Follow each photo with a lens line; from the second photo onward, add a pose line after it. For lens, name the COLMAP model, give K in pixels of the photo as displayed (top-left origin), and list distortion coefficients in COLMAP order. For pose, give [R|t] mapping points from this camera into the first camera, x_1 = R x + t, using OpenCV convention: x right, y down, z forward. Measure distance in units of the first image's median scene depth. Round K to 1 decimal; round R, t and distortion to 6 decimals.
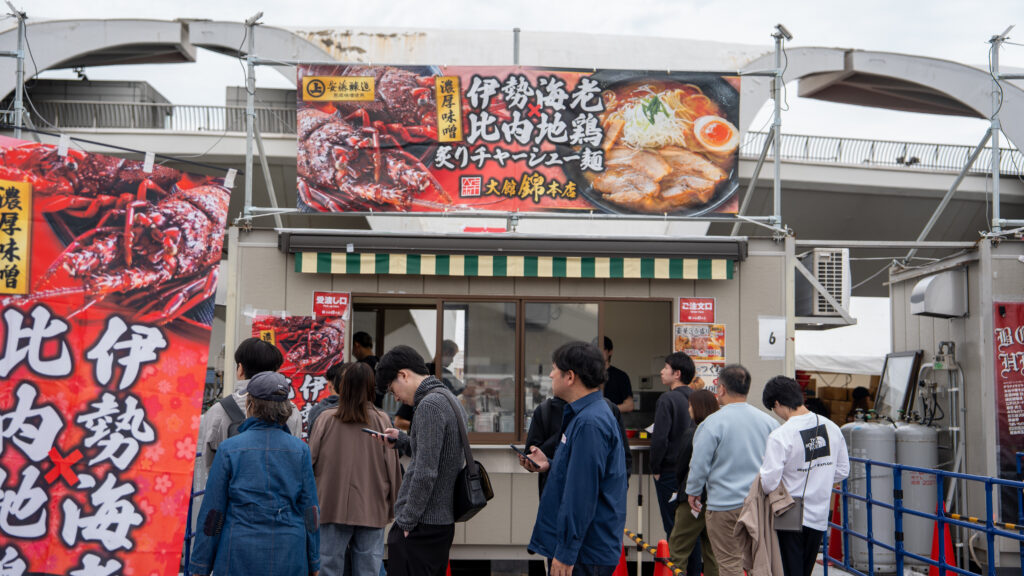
lens RADIAL K [[1227.2, 0, 478.7], [0, 1227.2, 315.0], [0, 0, 1]] dist [0.124536, 0.000000]
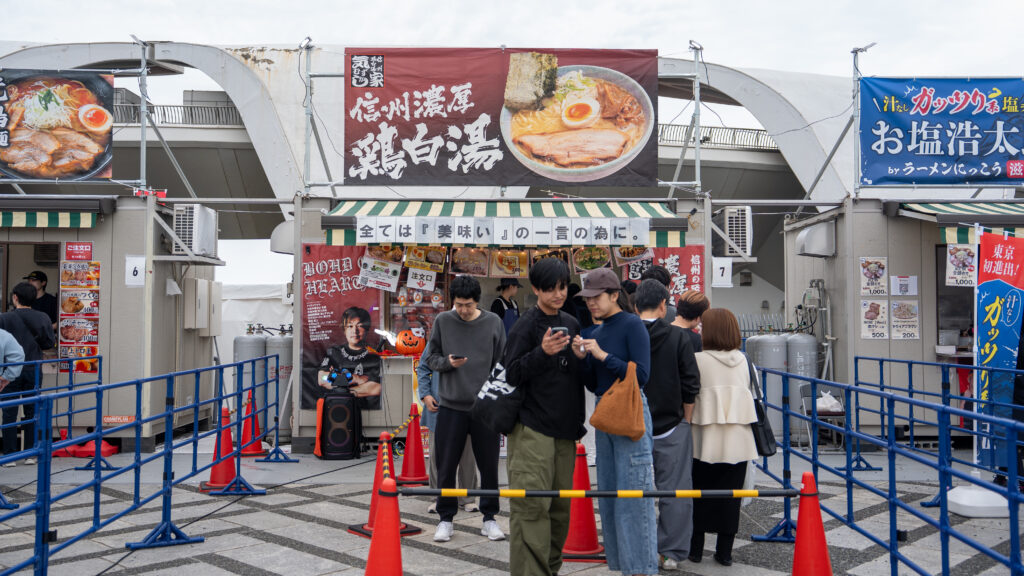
lens RADIAL K [[900.2, 0, 506.3], [0, 900.2, 306.2], [0, 0, 1]] dist [0.020267, 0.011979]
pose [[0.999635, -0.008244, -0.025731, 0.657163], [0.009601, 0.998545, 0.053056, 0.008135], [0.025257, -0.053284, 0.998260, 0.029051]]
